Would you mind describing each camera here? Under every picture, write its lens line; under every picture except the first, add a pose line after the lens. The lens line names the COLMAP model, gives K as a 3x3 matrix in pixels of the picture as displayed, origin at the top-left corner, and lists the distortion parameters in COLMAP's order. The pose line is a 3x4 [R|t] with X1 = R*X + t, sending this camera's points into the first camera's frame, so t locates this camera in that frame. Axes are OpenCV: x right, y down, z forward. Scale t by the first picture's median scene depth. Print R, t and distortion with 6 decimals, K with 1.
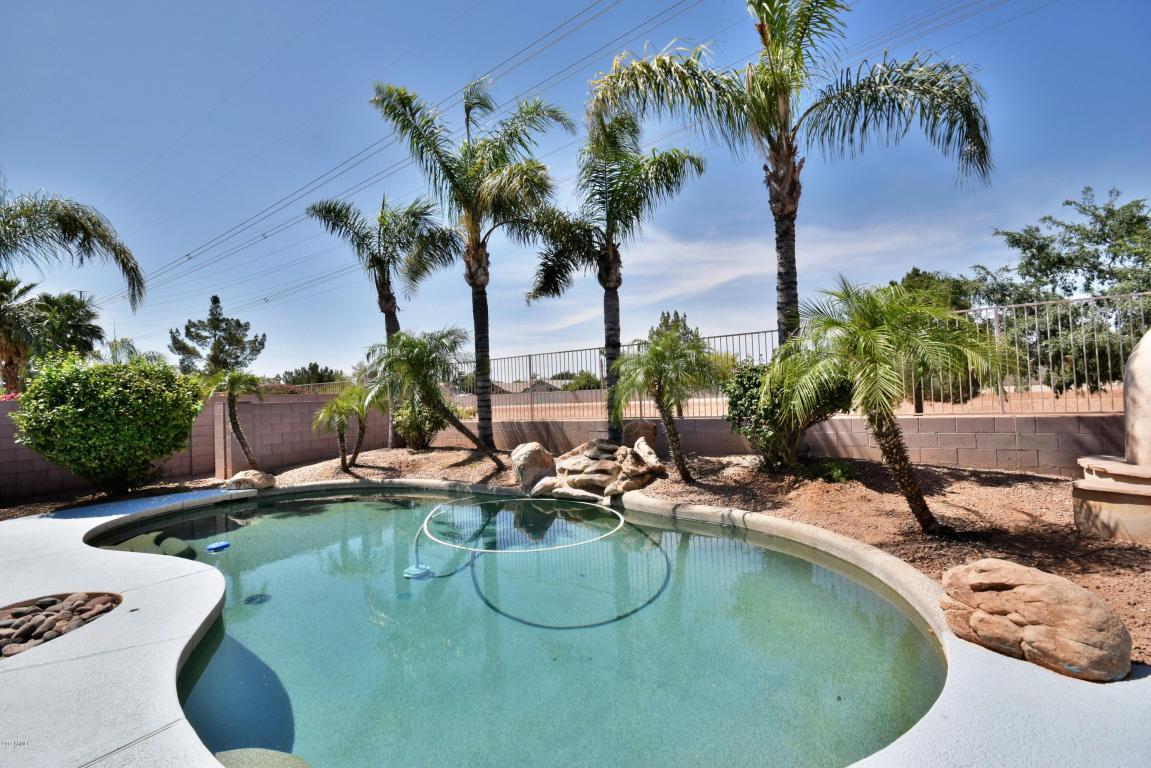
lens RADIAL K [[512.6, 0, 569.1], [0, 512.6, 385.0], [0, 0, 1]] dist [0.021291, -0.016294]
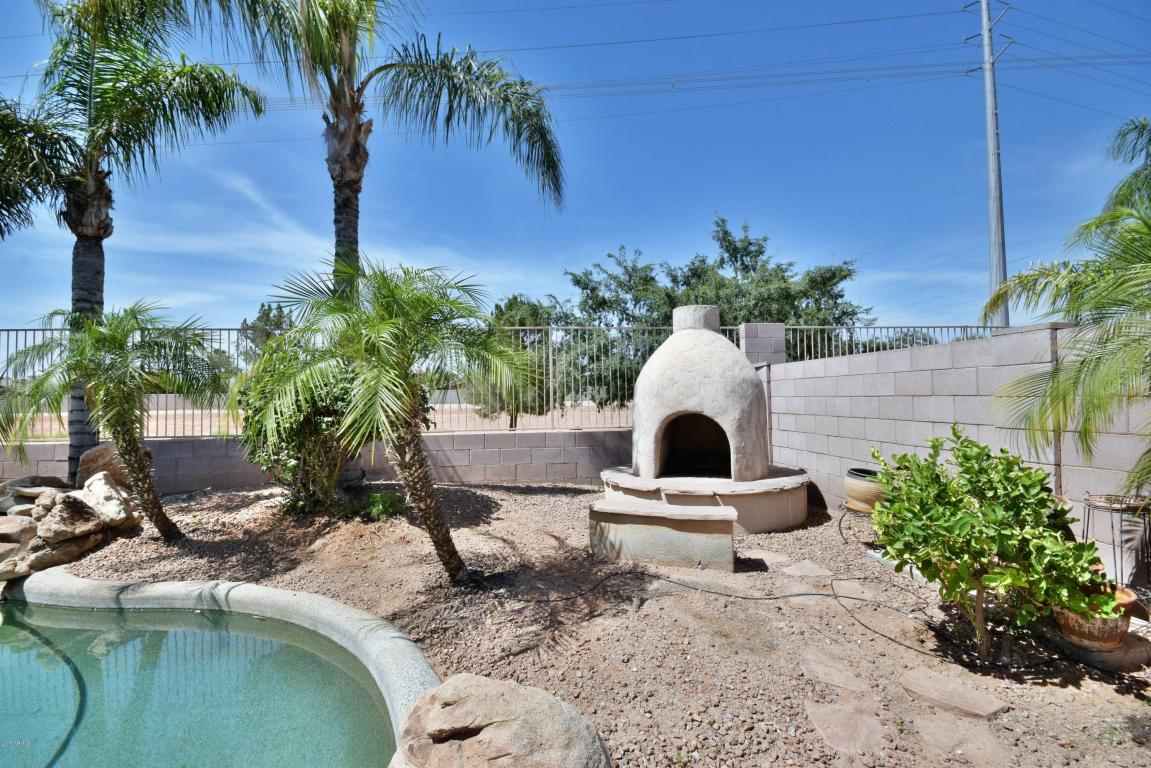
lens RADIAL K [[507.6, 0, 571.8], [0, 507.6, 386.0], [0, 0, 1]] dist [0.015873, -0.014957]
pose [[0.772218, 0.040896, 0.634040, 0.183447], [-0.030638, 0.999162, -0.027132, -0.004219], [-0.634618, 0.001526, 0.772824, 0.153502]]
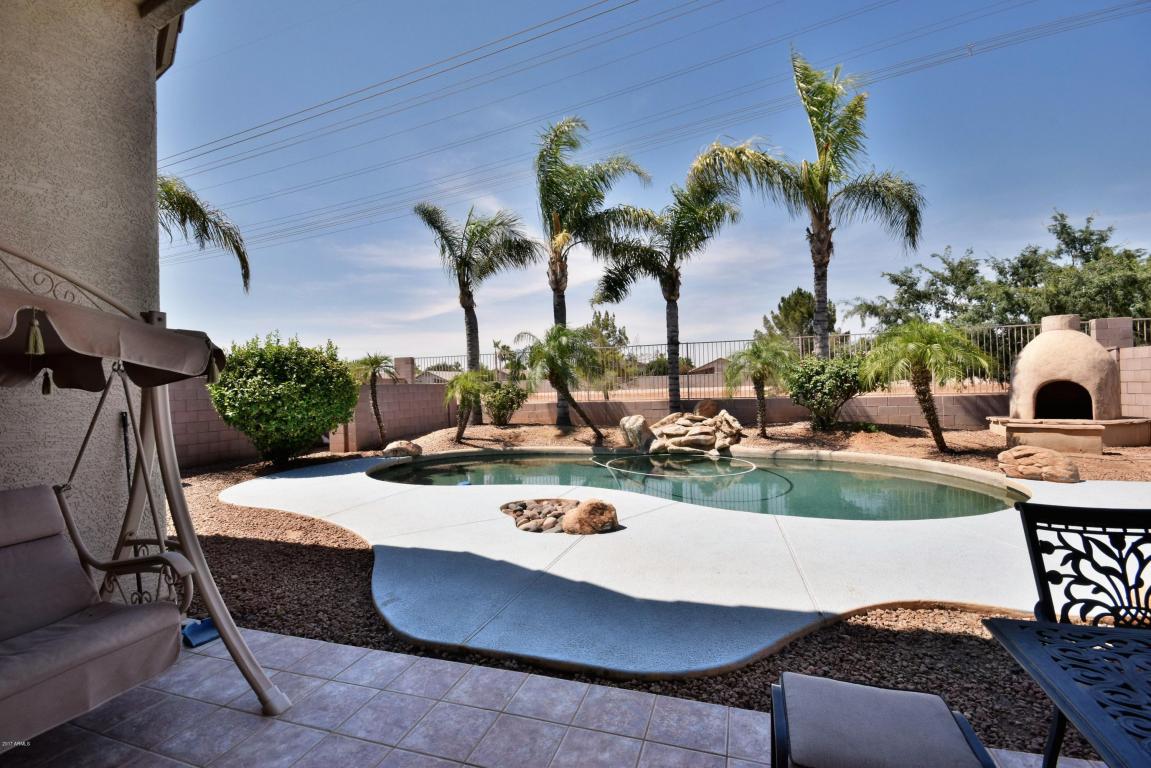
lens RADIAL K [[513.4, 0, 576.3], [0, 513.4, 386.6], [0, 0, 1]] dist [0.021270, -0.011288]
pose [[0.964317, 0.012837, 0.264440, -0.618323], [-0.016834, 0.999776, 0.012855, 0.024827], [-0.264216, -0.016848, 0.964316, -0.259784]]
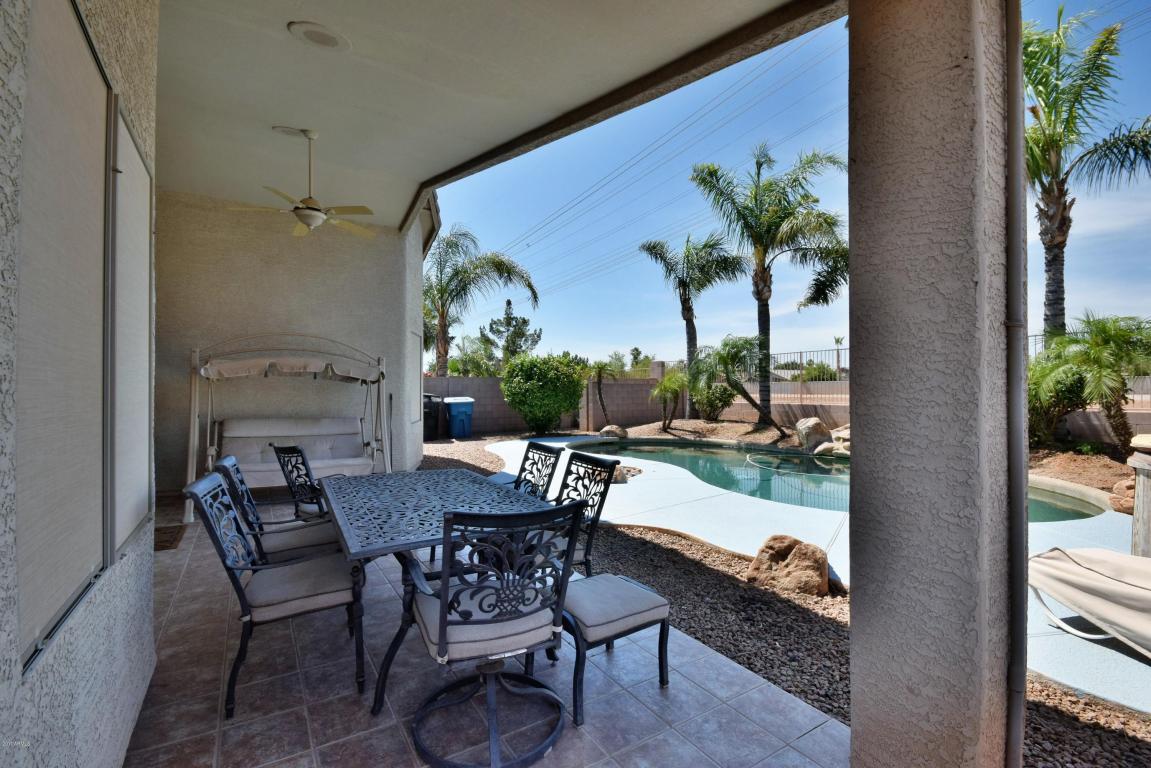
lens RADIAL K [[507.6, 0, 571.8], [0, 507.6, 386.0], [0, 0, 1]] dist [0.015873, -0.014957]
pose [[0.917831, 0.034340, -0.395483, -0.138045], [-0.023877, 0.999223, 0.031349, 0.000188], [0.396252, -0.019330, 0.917938, -0.538141]]
